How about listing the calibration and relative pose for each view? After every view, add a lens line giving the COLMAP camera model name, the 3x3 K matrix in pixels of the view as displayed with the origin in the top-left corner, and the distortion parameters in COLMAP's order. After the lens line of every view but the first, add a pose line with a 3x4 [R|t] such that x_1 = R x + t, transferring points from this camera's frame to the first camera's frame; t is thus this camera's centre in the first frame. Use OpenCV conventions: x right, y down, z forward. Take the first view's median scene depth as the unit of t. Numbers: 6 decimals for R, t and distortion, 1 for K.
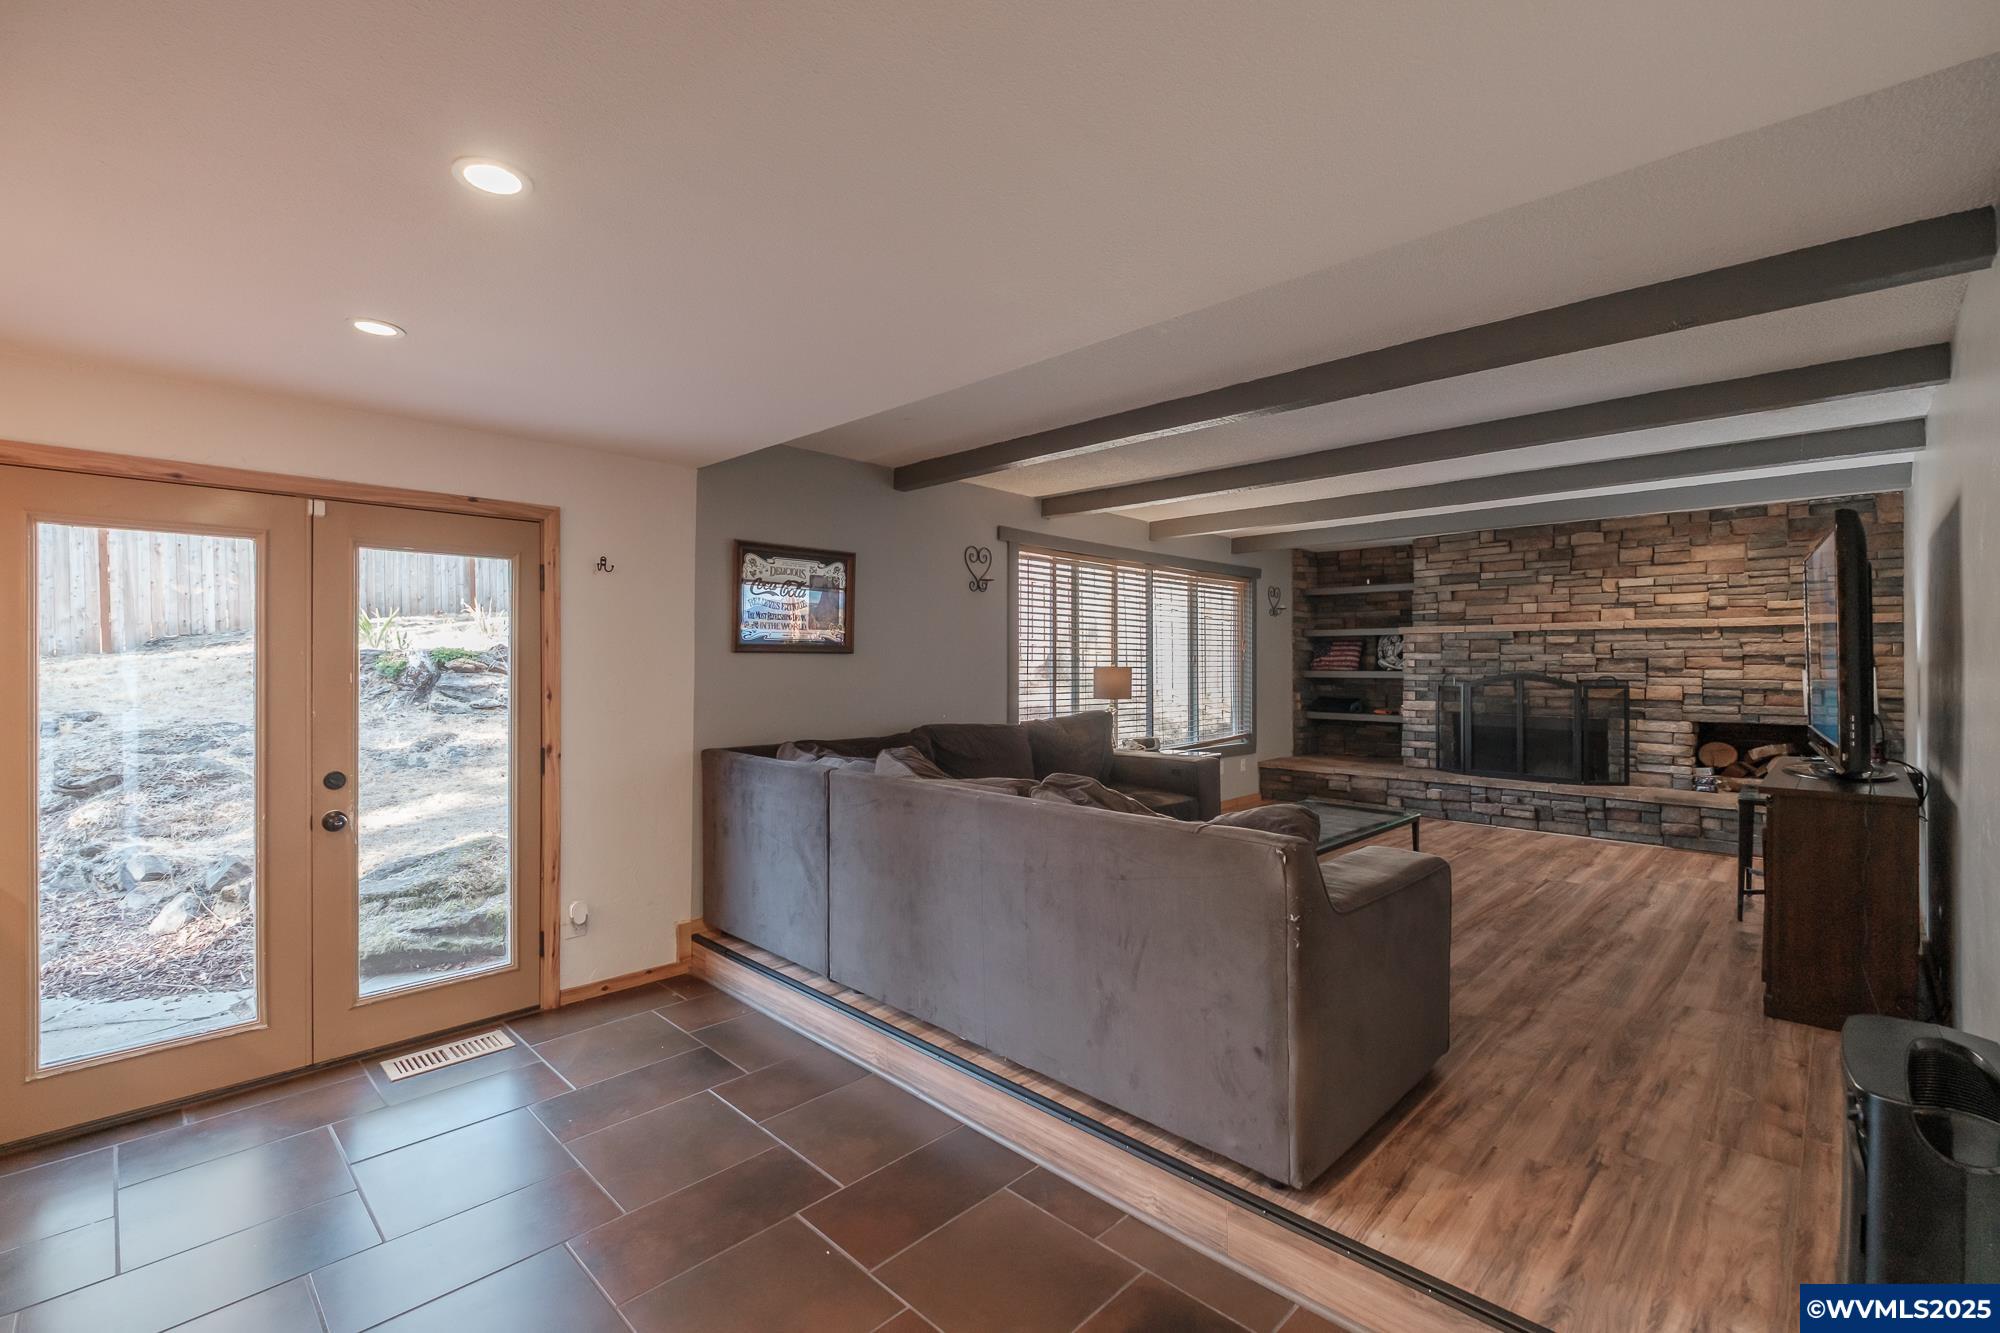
lens RADIAL K [[861.8, 0, 1001.6], [0, 861.8, 665.1], [0, 0, 1]] dist [-0.001812, -0.000718]
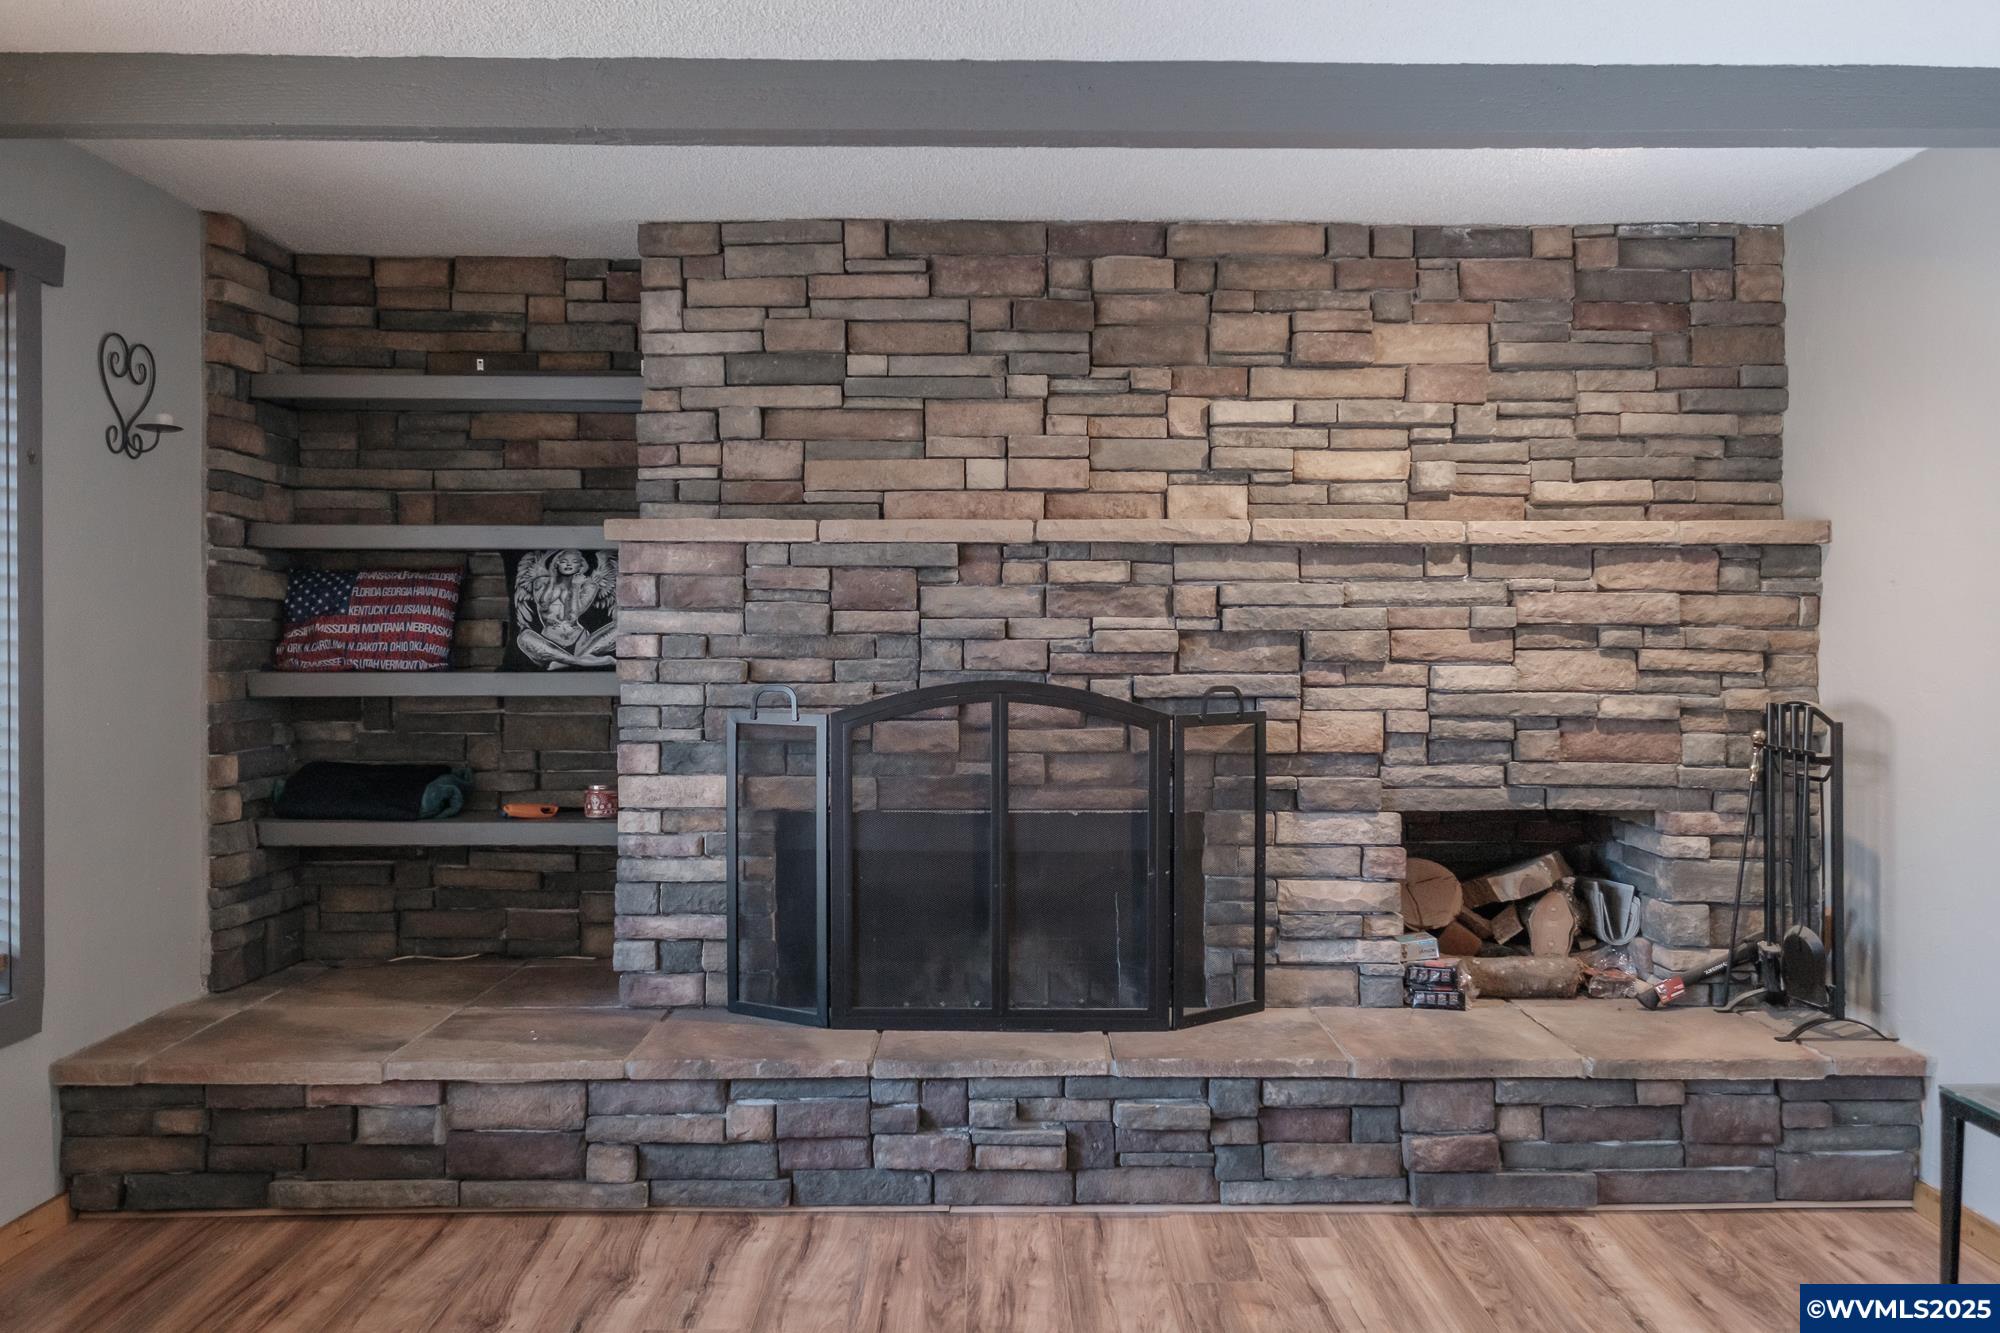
lens RADIAL K [[1610.3, 0, 993.5], [0, 1610.3, 654.1], [0, 0, 1]] dist [0.009571, 0.007964]
pose [[0.711904, -0.005093, 0.702258, 0.198839], [0.000715, 0.999978, 0.006527, -0.003059], [-0.702276, -0.004144, 0.711893, 0.587836]]
